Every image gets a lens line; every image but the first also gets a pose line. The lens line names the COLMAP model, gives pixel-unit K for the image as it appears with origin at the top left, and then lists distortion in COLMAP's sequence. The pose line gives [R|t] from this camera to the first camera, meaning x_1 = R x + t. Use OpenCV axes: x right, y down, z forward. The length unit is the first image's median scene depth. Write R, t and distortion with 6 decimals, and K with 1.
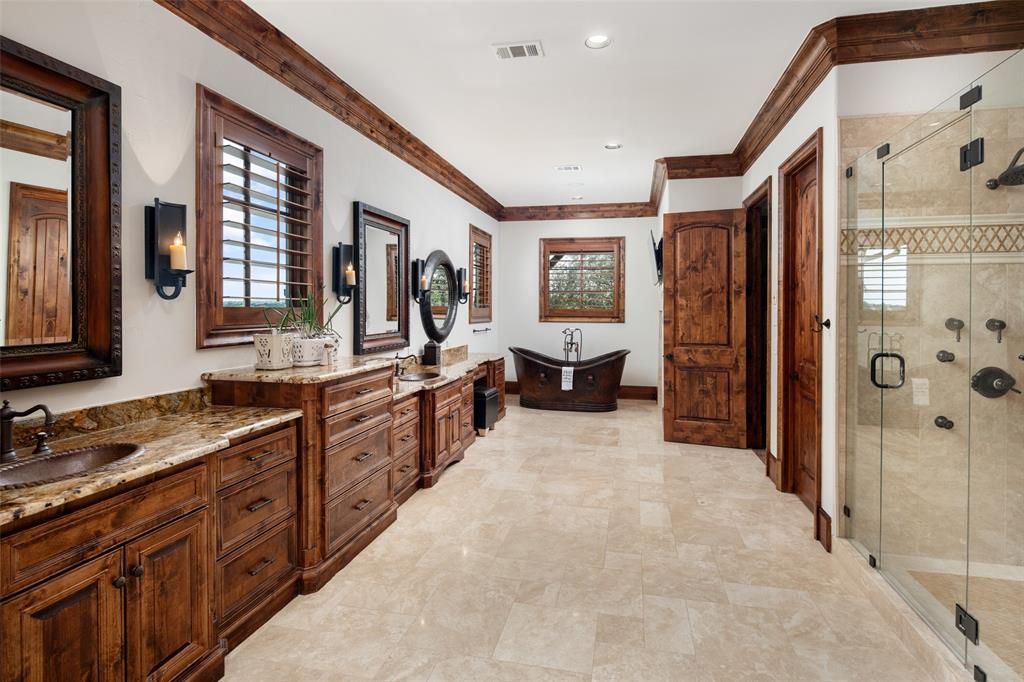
lens RADIAL K [[510.8, 0, 519.7], [0, 510.8, 305.8], [0, 0, 1]] dist [0.002382, -0.002516]
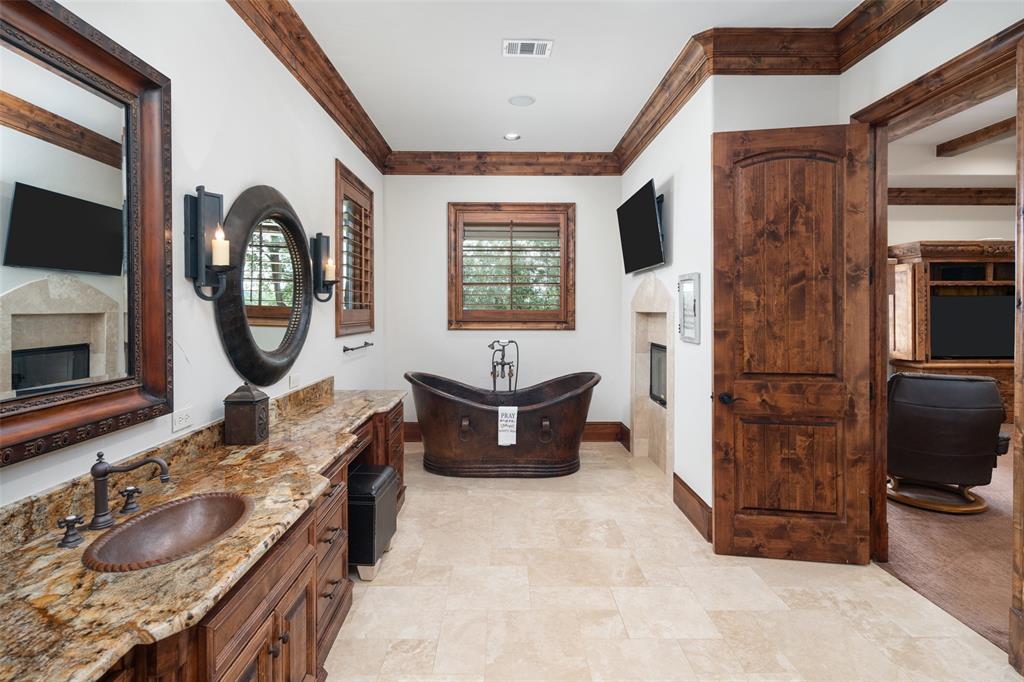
lens RADIAL K [[510.8, 0, 505.4], [0, 510.8, 309.7], [0, 0, 1]] dist [0.002382, -0.002516]
pose [[0.975350, -0.004731, 0.220612, -0.048025], [0.003155, 0.999967, 0.007493, 0.001368], [-0.220640, -0.006613, 0.975333, 0.484176]]
